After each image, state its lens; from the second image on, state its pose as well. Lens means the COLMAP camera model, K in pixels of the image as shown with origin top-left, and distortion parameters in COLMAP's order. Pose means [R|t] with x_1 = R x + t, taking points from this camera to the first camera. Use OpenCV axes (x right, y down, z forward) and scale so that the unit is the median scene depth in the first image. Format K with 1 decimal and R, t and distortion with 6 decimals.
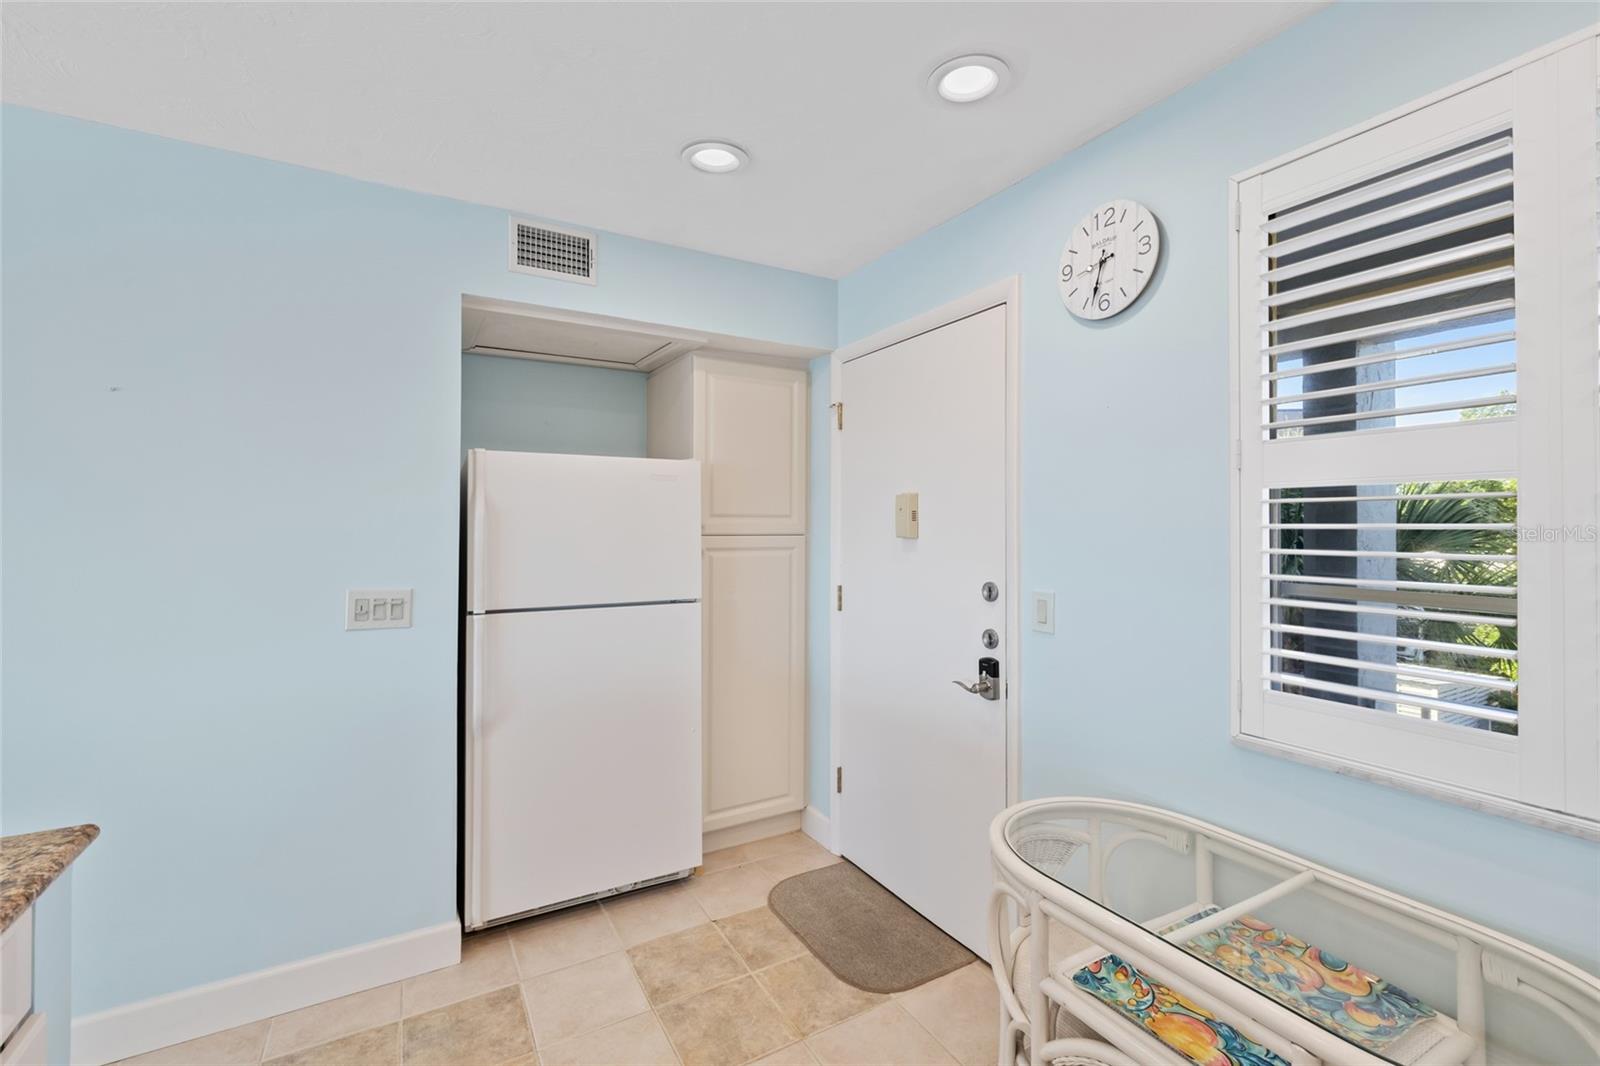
lens RADIAL K [[673.7, 0, 797.7], [0, 673.7, 522.9], [0, 0, 1]] dist [0.000059, 0.000105]
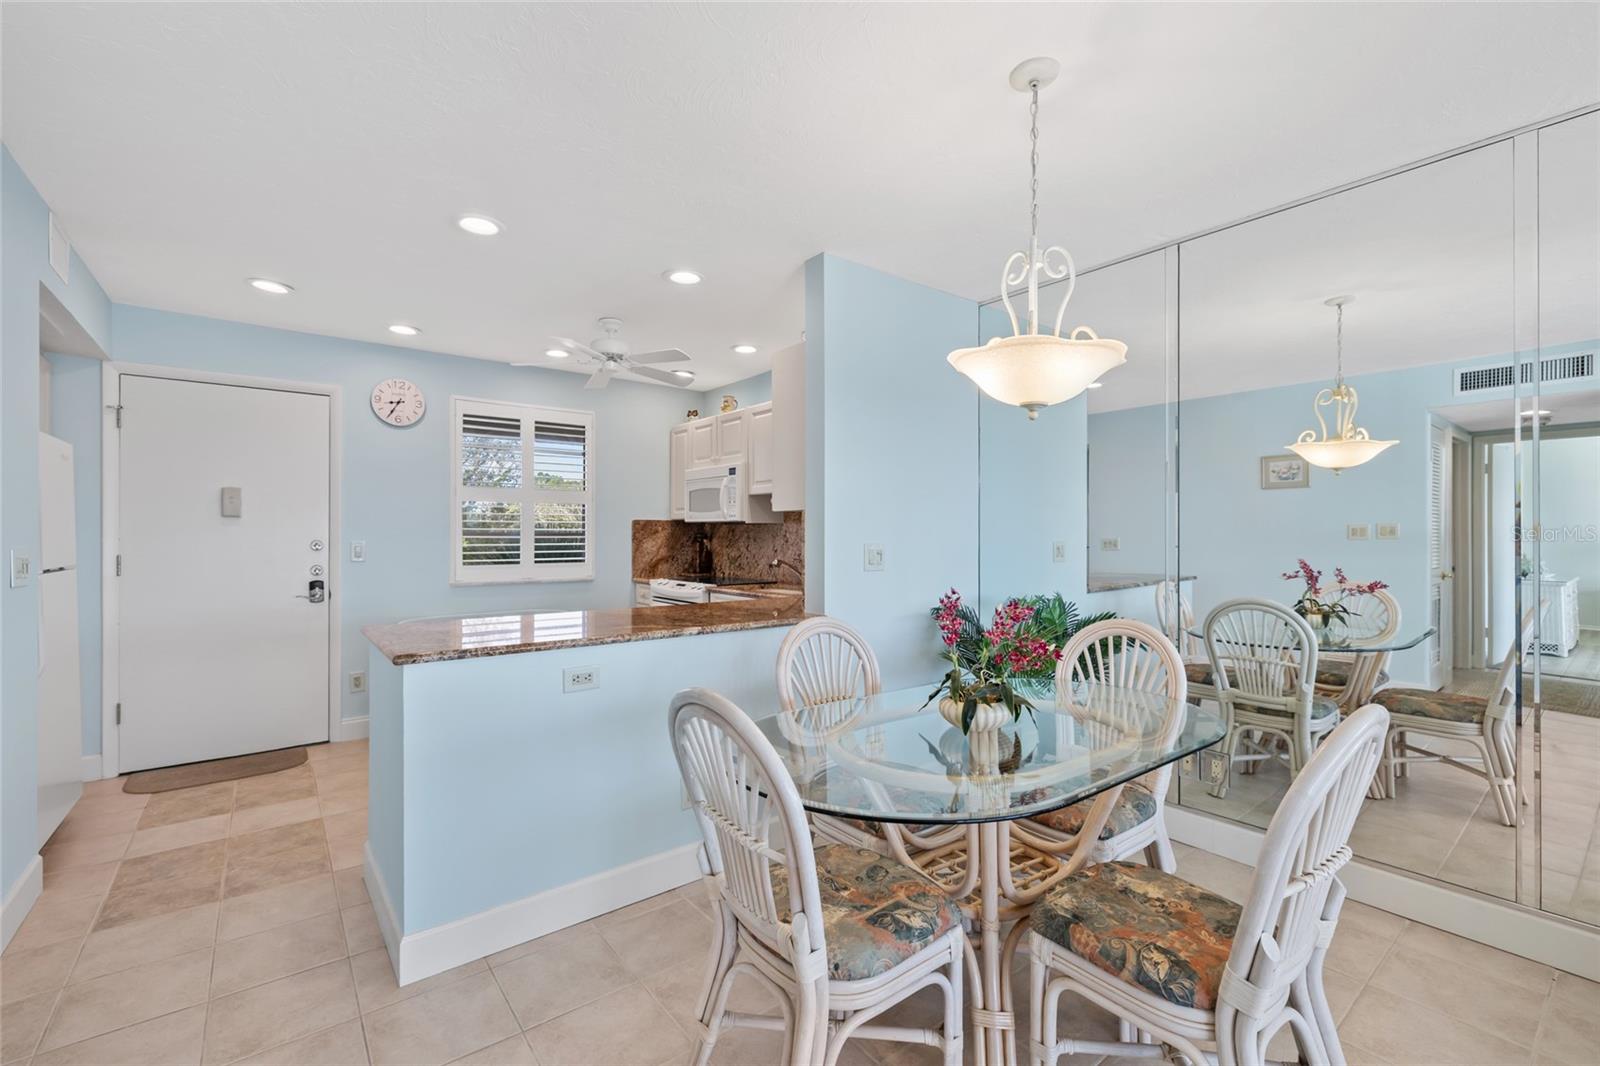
lens RADIAL K [[679.0, 0, 793.8], [0, 679.0, 530.6], [0, 0, 1]] dist [0.000055, 0.000072]
pose [[-0.136058, 0.005840, 0.990684, -1.828491], [-0.005106, 0.999965, -0.006596, 0.069033], [-0.990688, -0.005956, -0.136023, -0.065557]]
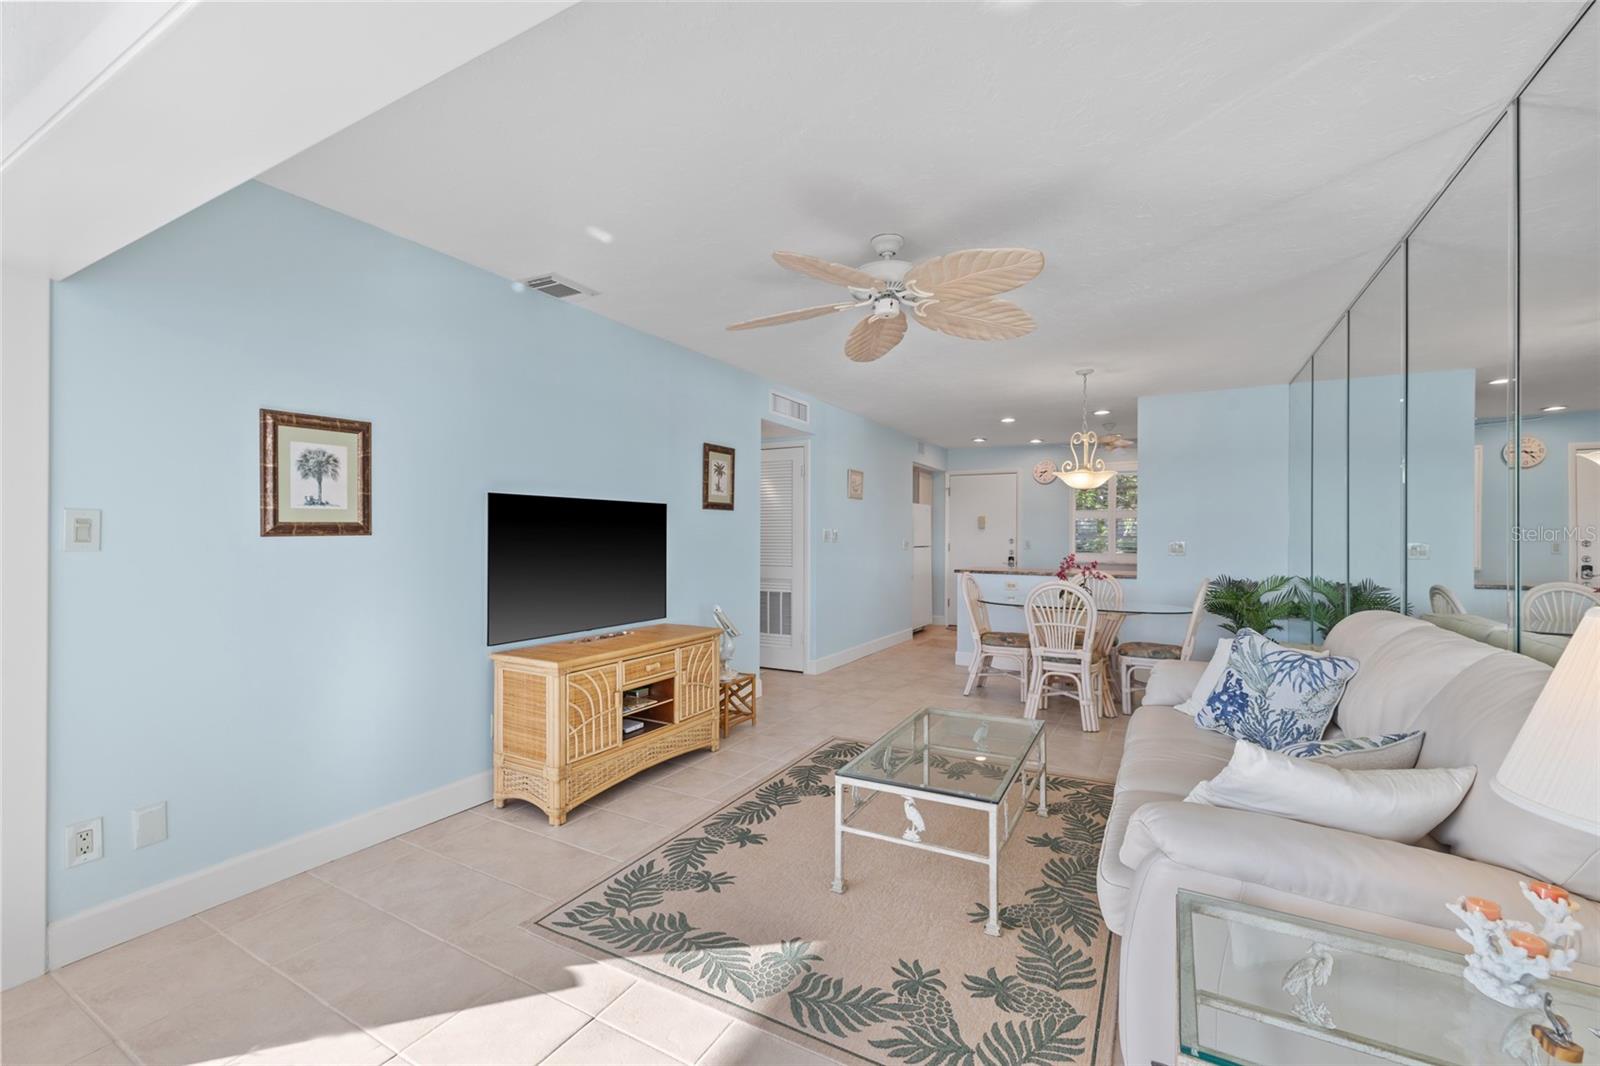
lens RADIAL K [[667.2, 0, 800.9], [0, 667.2, 534.5], [0, 0, 1]] dist [-0.002262, -0.000165]
pose [[0.857712, 0.006208, 0.514092, -3.080512], [-0.008746, 0.999959, 0.002517, 0.066641], [-0.514056, -0.006655, 0.857731, -1.960364]]
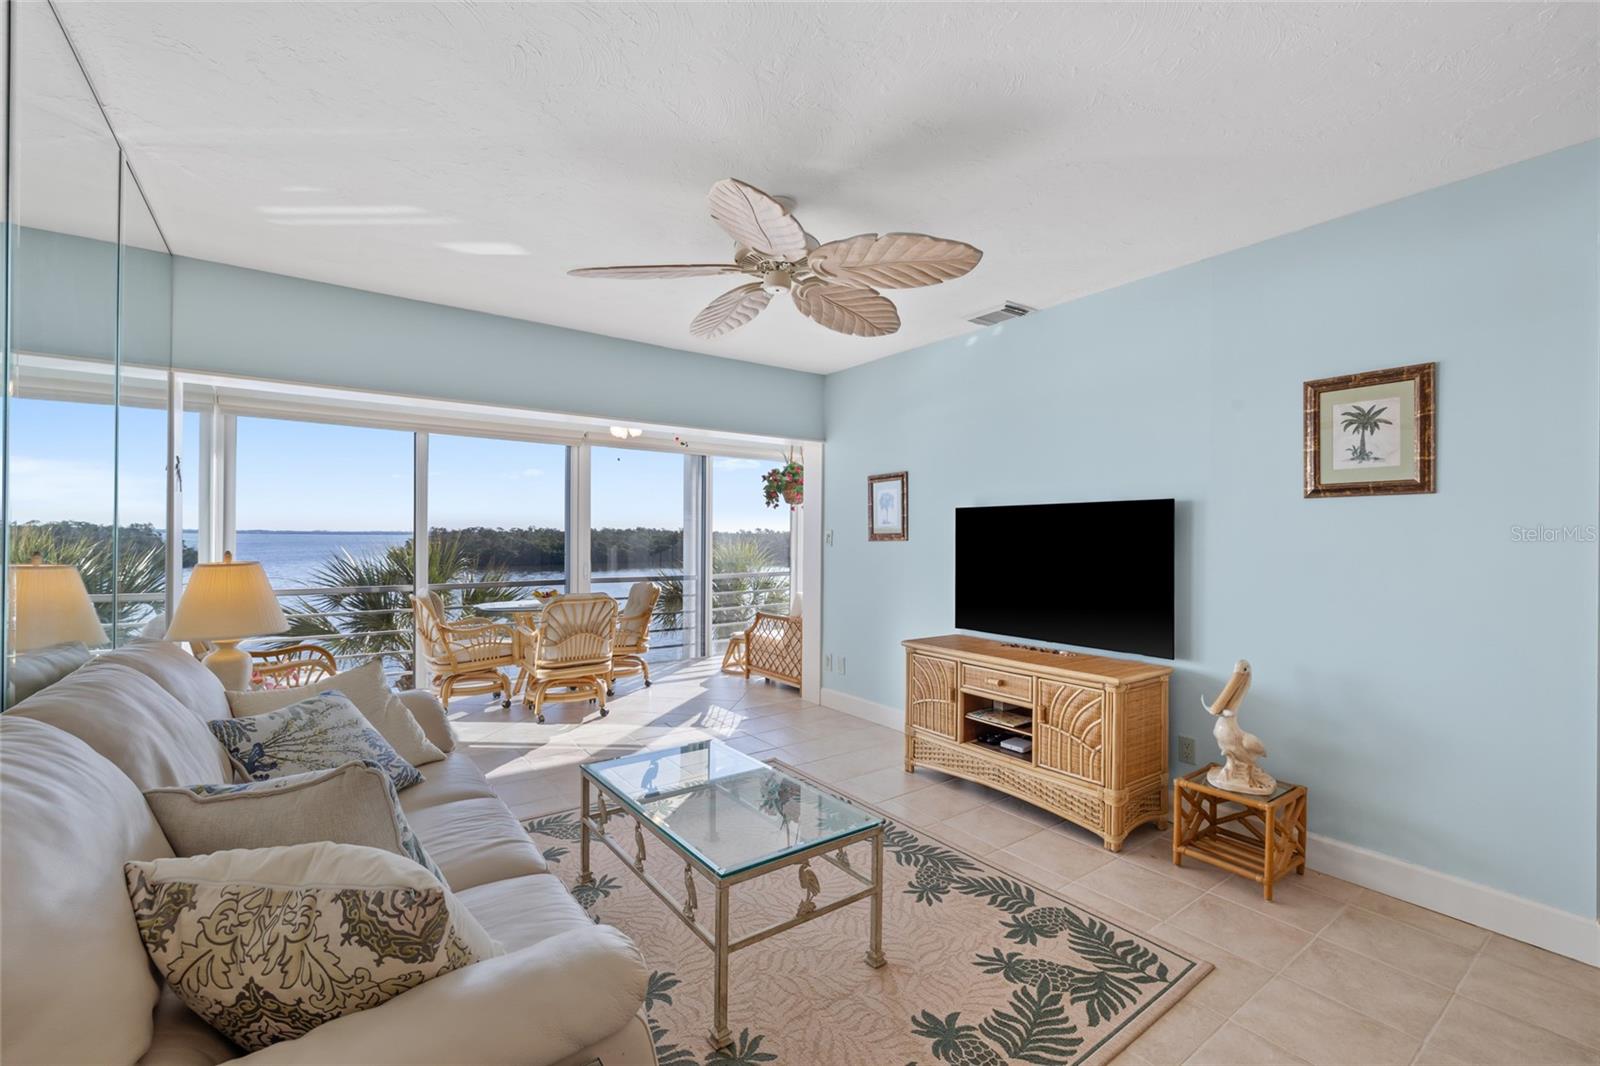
lens RADIAL K [[670.4, 0, 796.9], [0, 670.4, 533.6], [0, 0, 1]] dist [-0.001245, -0.000088]
pose [[0.102832, -0.001797, -0.994697, -1.119863], [-0.001200, 0.999997, -0.001931, 0.061037], [0.994698, 0.001392, 0.102829, -1.009802]]
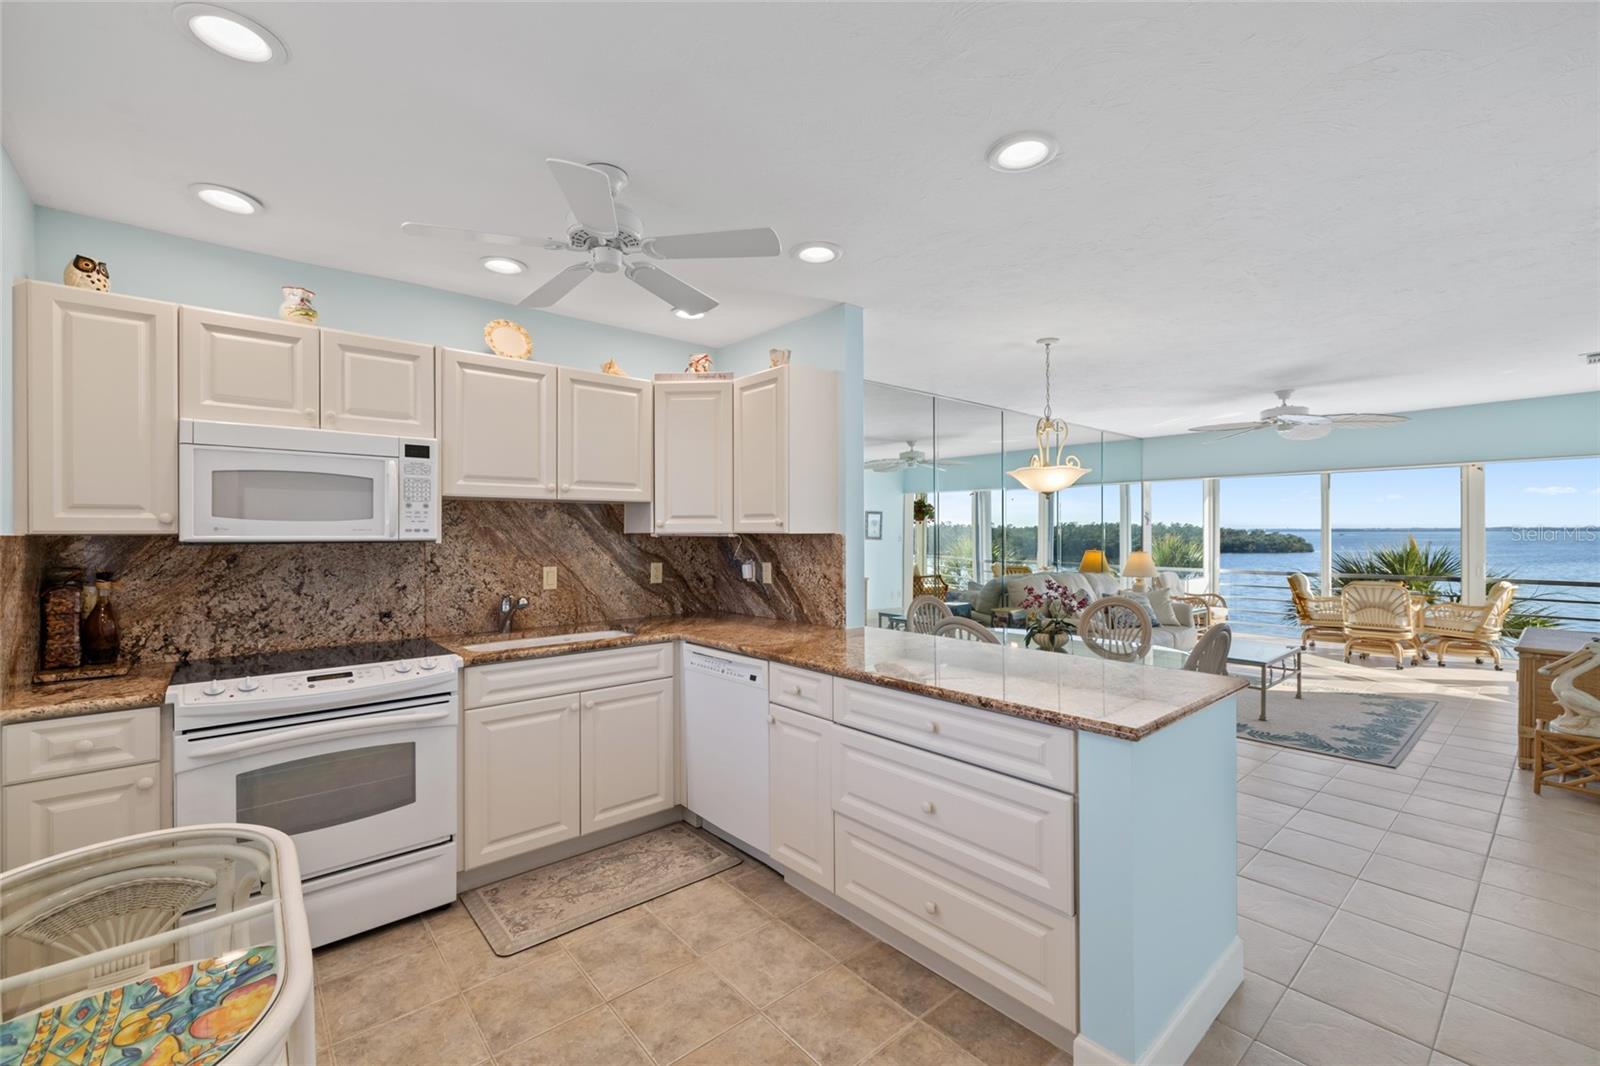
lens RADIAL K [[666.5, 0, 795.0], [0, 666.5, 532.9], [0, 0, 1]] dist [0.000129, 0.000224]
pose [[-0.983895, 0.003600, -0.178711, -0.047845], [0.004220, 0.999986, -0.003092, 0.017368], [0.178698, -0.003796, -0.983897, 1.171409]]
